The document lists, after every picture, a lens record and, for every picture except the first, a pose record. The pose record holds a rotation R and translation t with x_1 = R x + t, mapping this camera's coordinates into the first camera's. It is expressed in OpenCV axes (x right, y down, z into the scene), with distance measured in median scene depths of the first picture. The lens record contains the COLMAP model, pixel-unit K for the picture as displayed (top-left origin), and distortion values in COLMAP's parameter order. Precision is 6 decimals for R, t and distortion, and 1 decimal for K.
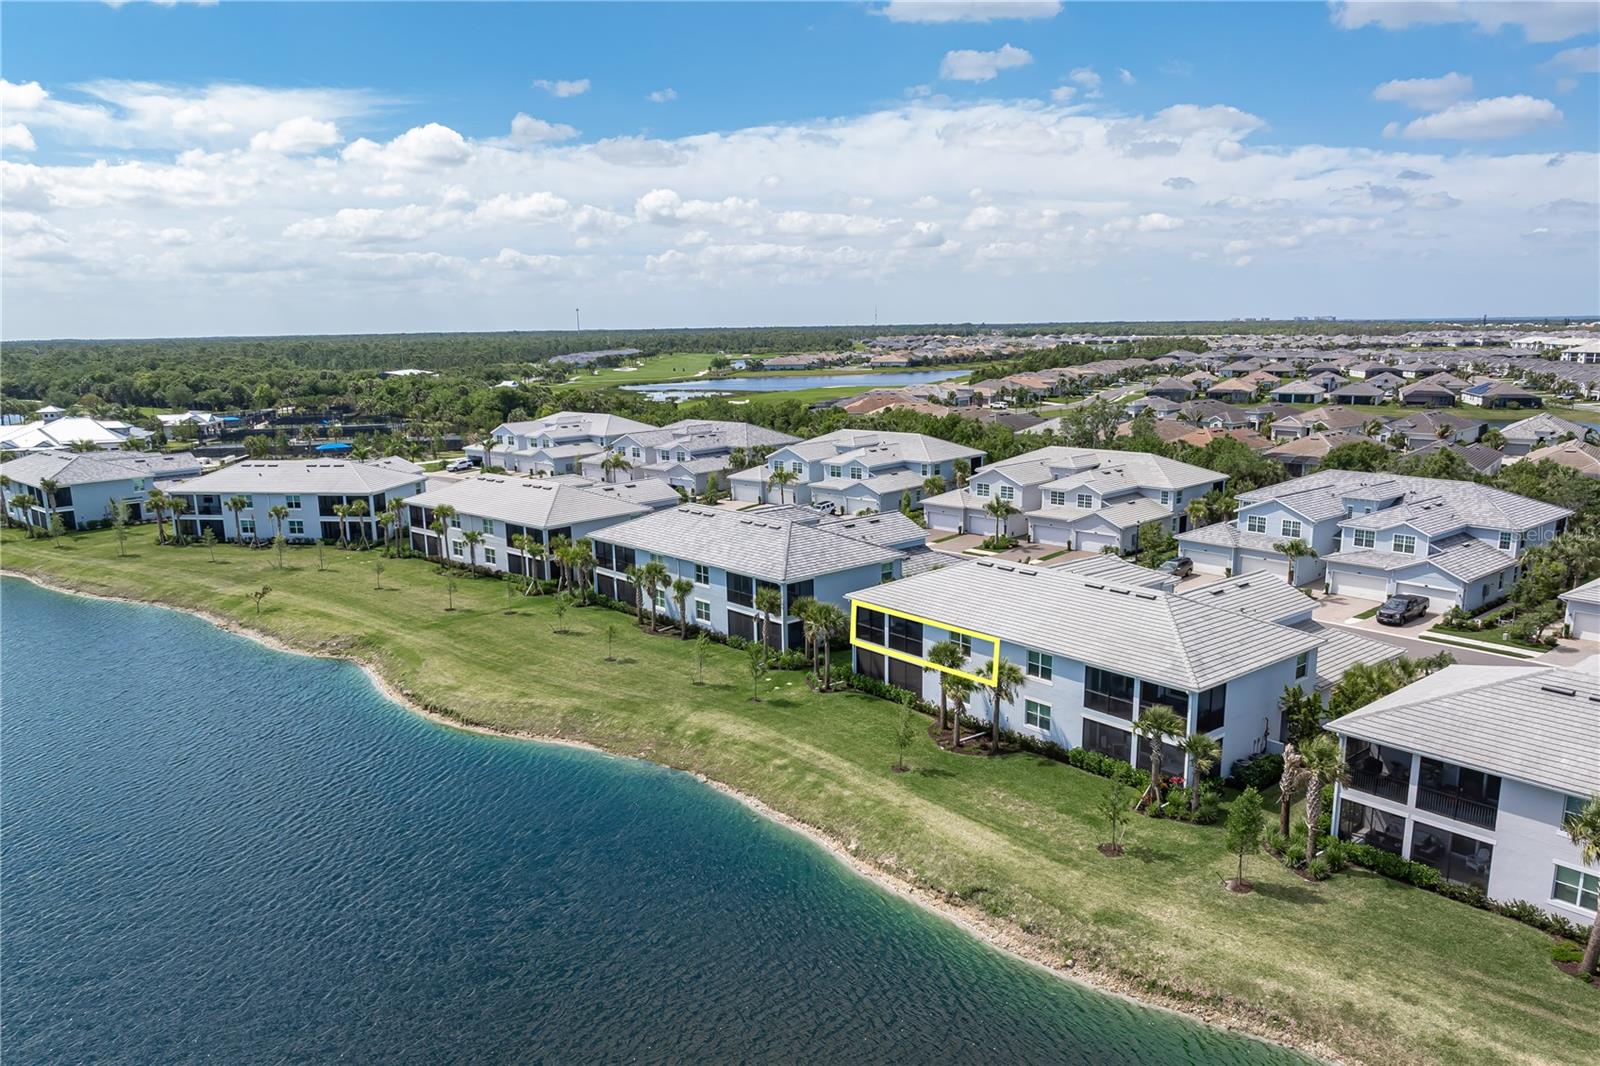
lens RADIAL K [[1136.5, 0, 800.0], [0, 1136.5, 533.0], [0, 0, 1]] dist [-0.029222, 0.006640]
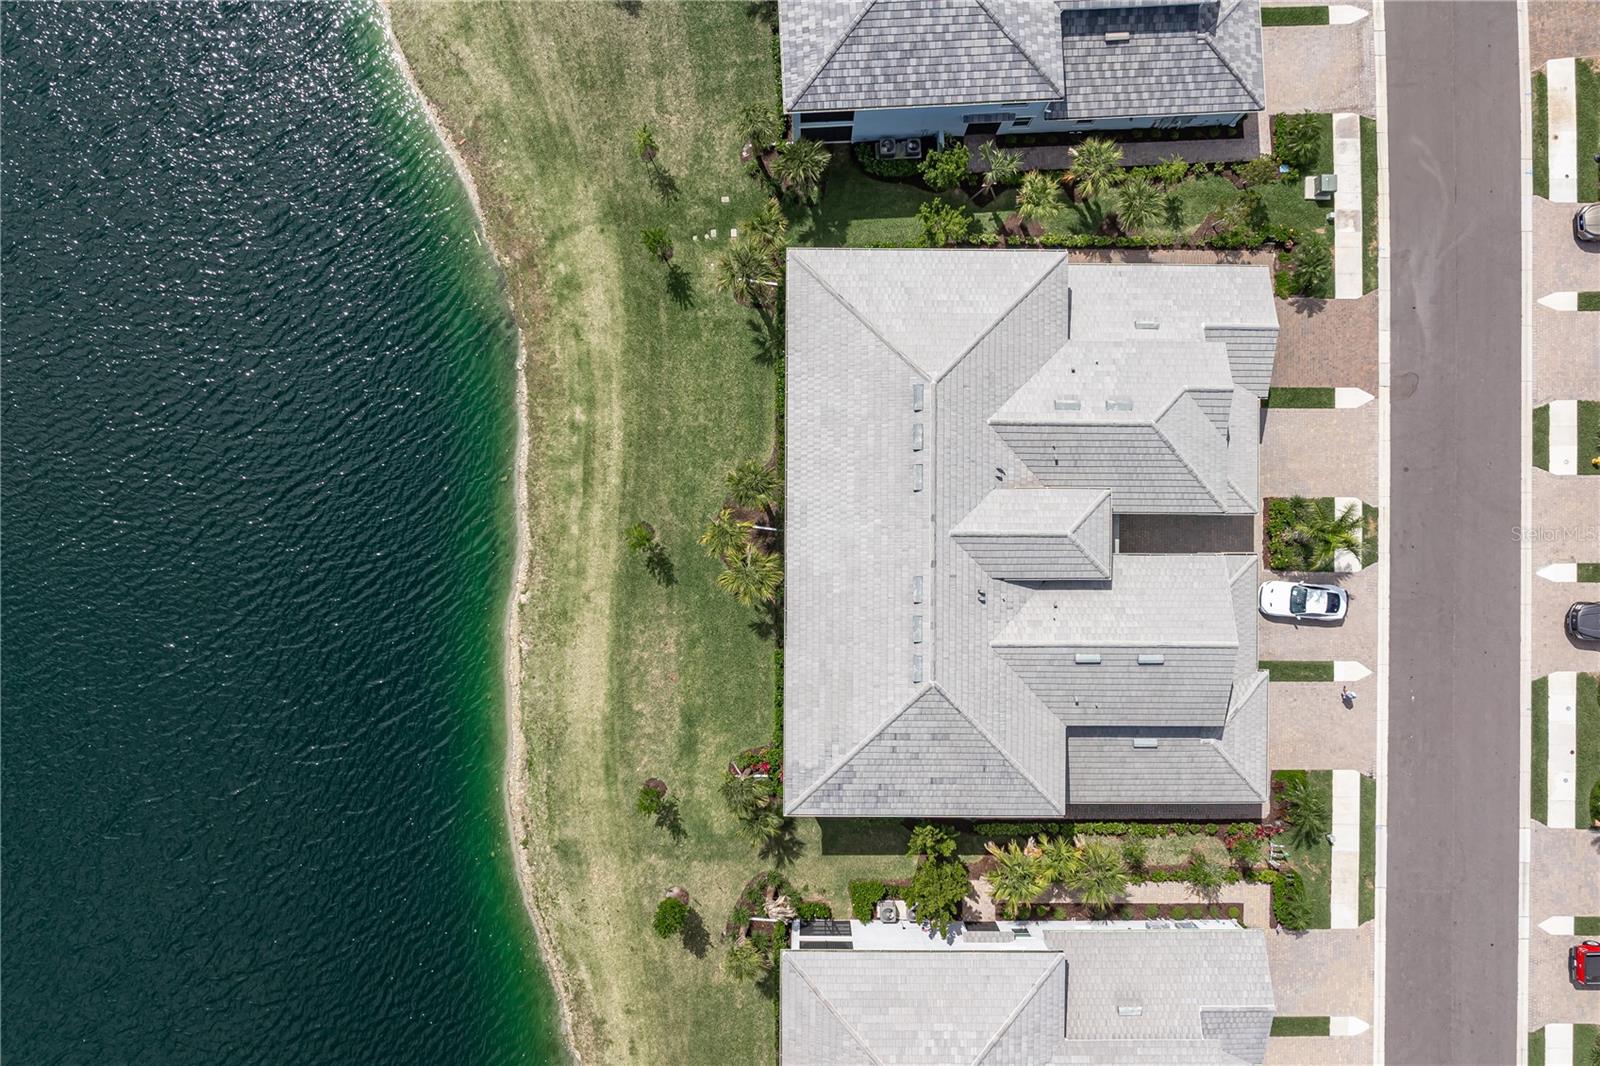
lens RADIAL K [[1107.9, 0, 798.9], [0, 1107.9, 567.2], [0, 0, 1]] dist [-0.026444, 0.006063]
pose [[0.777876, 0.628225, 0.015602, 0.168601], [-0.120600, 0.124870, 0.984816, -0.628977], [0.616738, -0.767946, 0.172897, 0.783901]]
